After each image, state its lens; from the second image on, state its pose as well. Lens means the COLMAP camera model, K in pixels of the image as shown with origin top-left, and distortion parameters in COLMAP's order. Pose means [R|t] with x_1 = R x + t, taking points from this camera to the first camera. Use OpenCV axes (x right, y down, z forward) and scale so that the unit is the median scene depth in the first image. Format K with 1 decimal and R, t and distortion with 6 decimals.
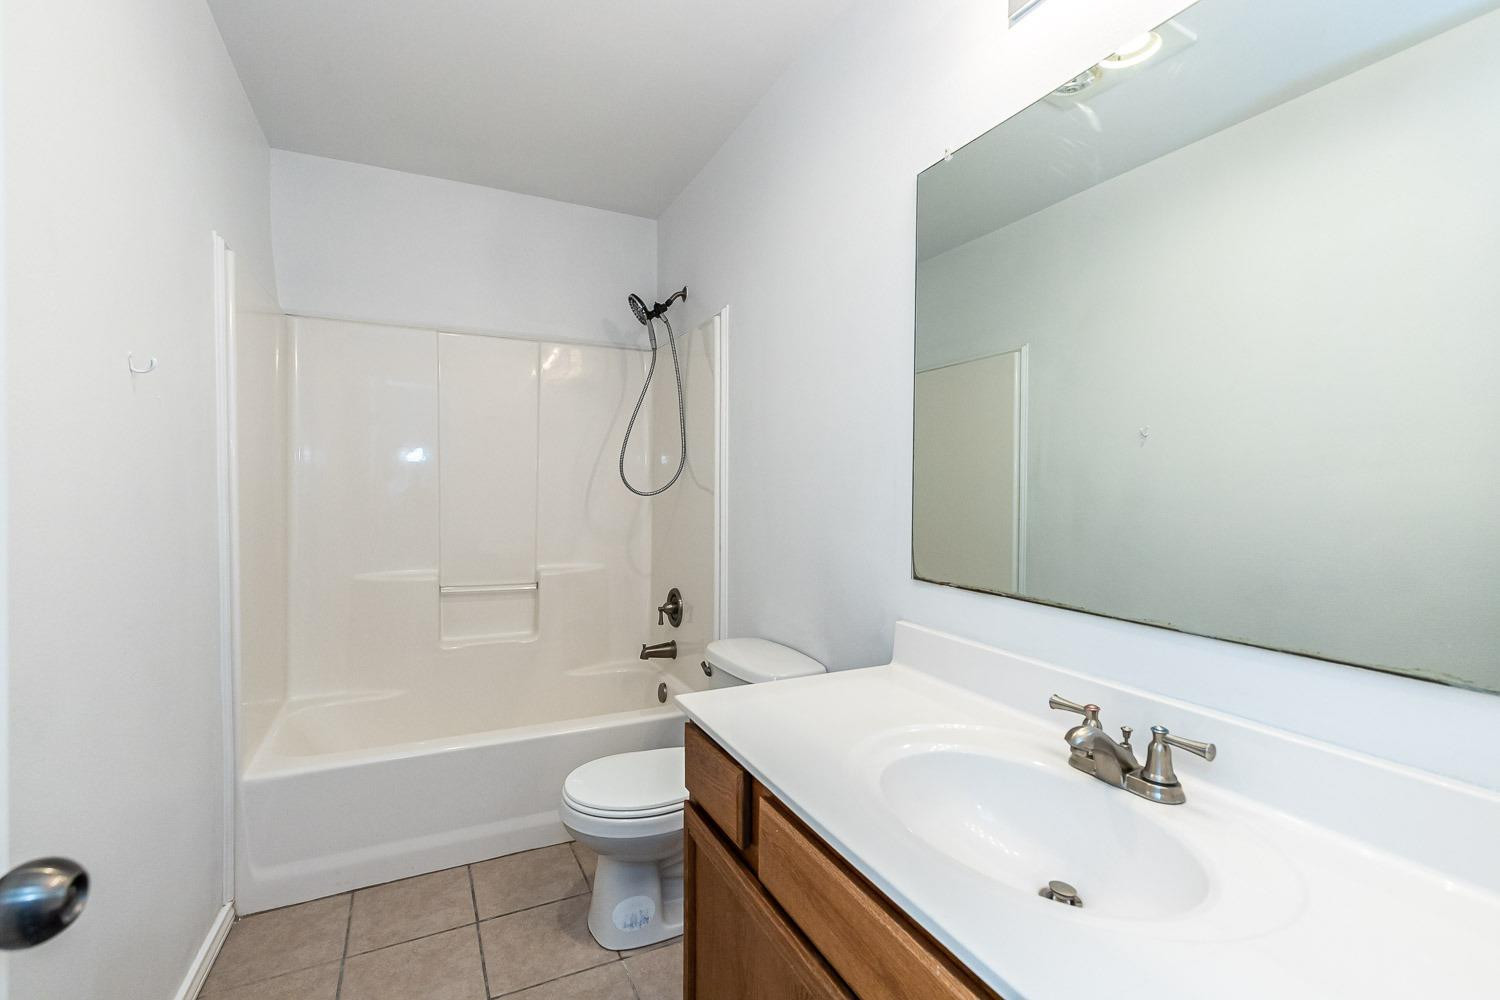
lens RADIAL K [[662.7, 0, 746.3], [0, 662.7, 498.0], [0, 0, 1]] dist [0.000978, 0.000065]
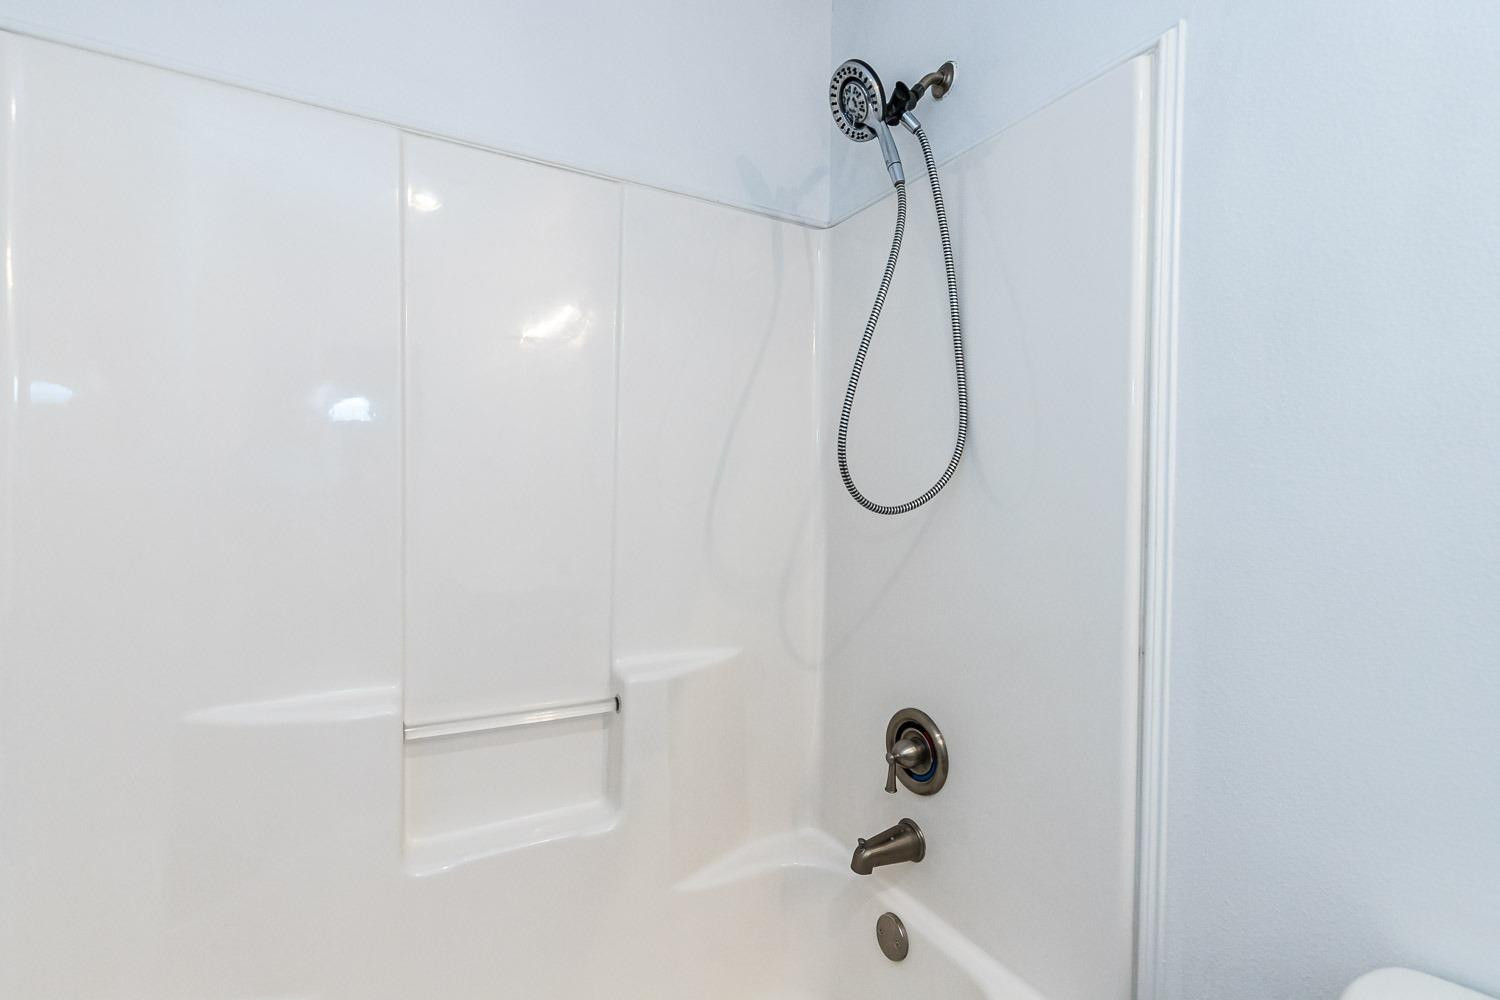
lens RADIAL K [[662.7, 0, 749.6], [0, 662.7, 504.9], [0, 0, 1]] dist [0.000978, 0.000065]
pose [[0.998272, 0.001055, 0.058750, -0.257206], [-0.001595, 0.999957, 0.009144, -0.013947], [-0.058738, -0.009222, 0.998231, 0.544911]]
